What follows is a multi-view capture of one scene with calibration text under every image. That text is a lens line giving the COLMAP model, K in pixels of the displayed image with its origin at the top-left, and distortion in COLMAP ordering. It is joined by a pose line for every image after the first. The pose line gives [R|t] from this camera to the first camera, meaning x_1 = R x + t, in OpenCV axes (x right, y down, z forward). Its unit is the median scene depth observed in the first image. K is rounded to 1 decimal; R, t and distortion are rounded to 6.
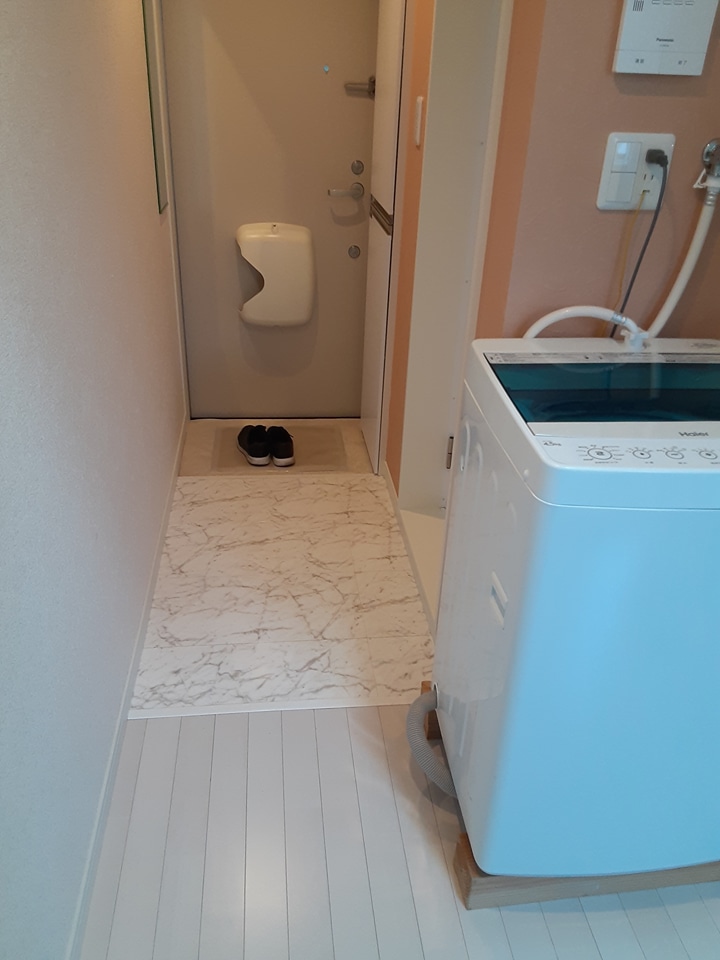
lens RADIAL K [[764.7, 0, 351.5], [0, 764.7, 479.5], [0, 0, 1]] dist [0.114613, -0.163878]
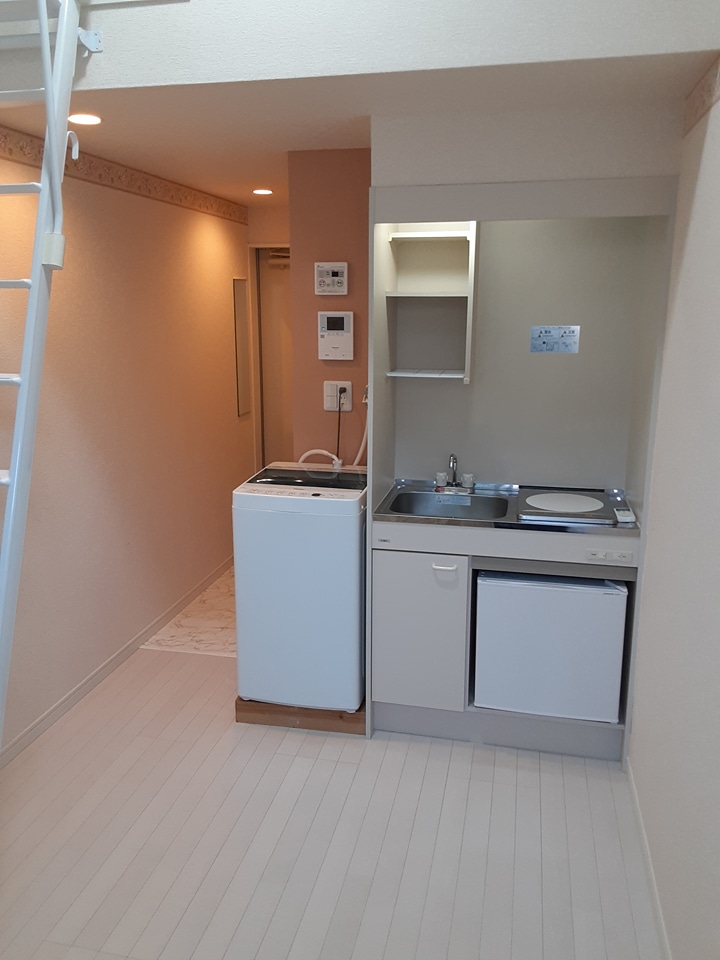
lens RADIAL K [[764.7, 0, 351.5], [0, 764.7, 479.5], [0, 0, 1]] dist [0.114613, -0.163878]
pose [[0.945755, 0.037609, -0.322696, 0.593547], [-0.122482, 0.961259, -0.246938, 0.216872], [0.300908, 0.273068, 0.913722, -0.541791]]
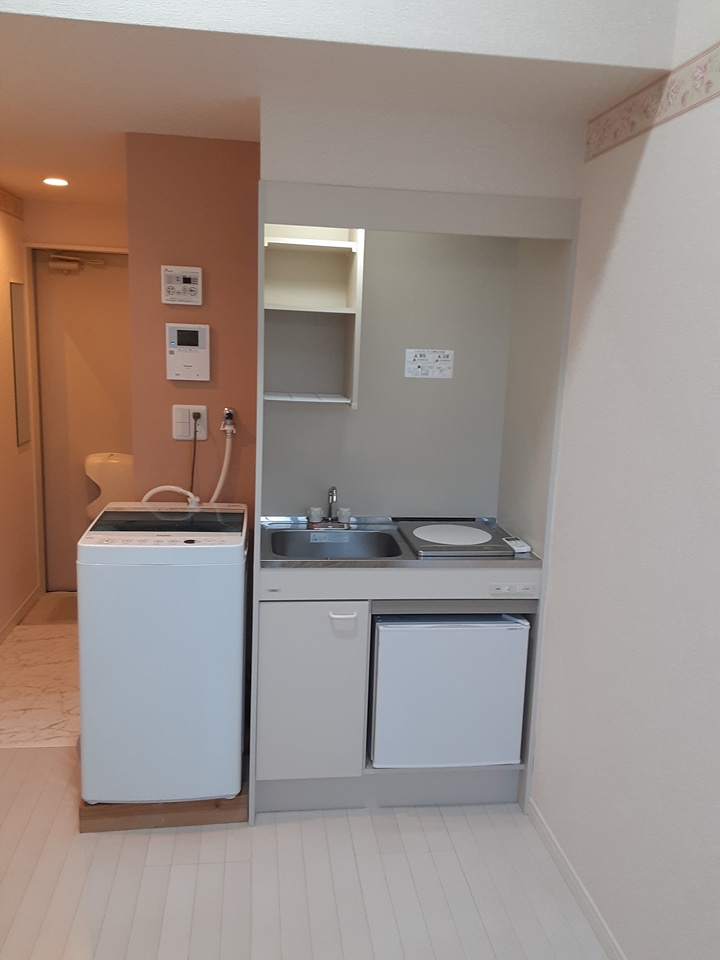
lens RADIAL K [[764.7, 0, 351.5], [0, 764.7, 479.5], [0, 0, 1]] dist [0.114613, -0.163878]
pose [[0.999878, -0.000903, 0.015620, 0.383129], [0.005510, 0.954686, -0.297565, 0.178326], [-0.014643, 0.297615, 0.954574, -0.451690]]
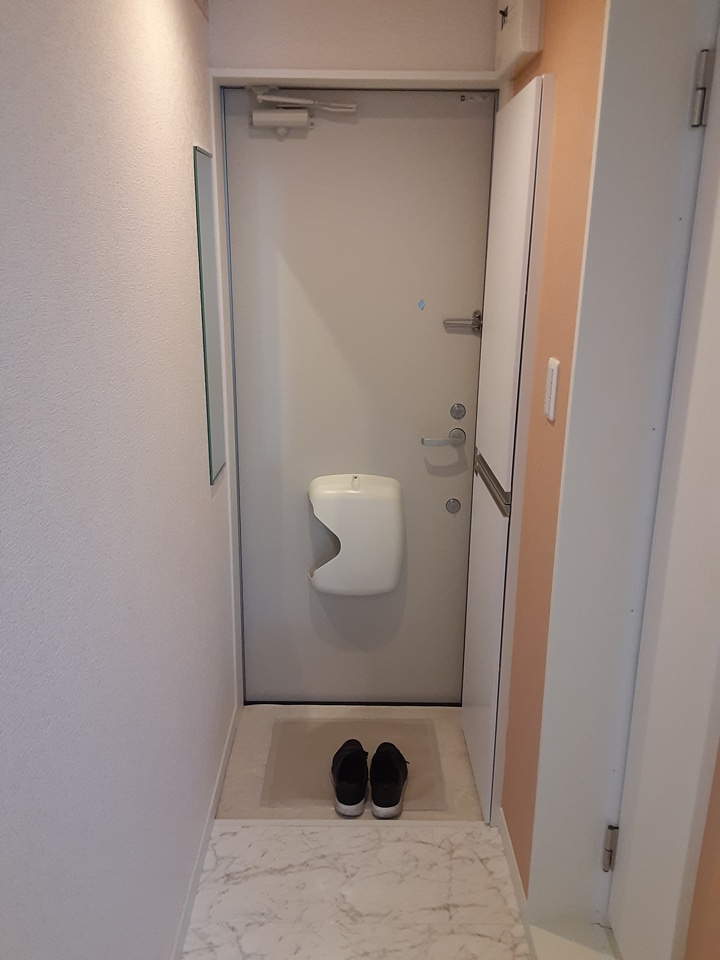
lens RADIAL K [[764.7, 0, 351.5], [0, 764.7, 479.5], [0, 0, 1]] dist [0.114613, -0.163878]
pose [[0.994032, 0.005389, -0.108958, -0.017869], [-0.026859, 0.980123, -0.196564, -0.194491], [0.105733, 0.198317, 0.974418, 0.244557]]
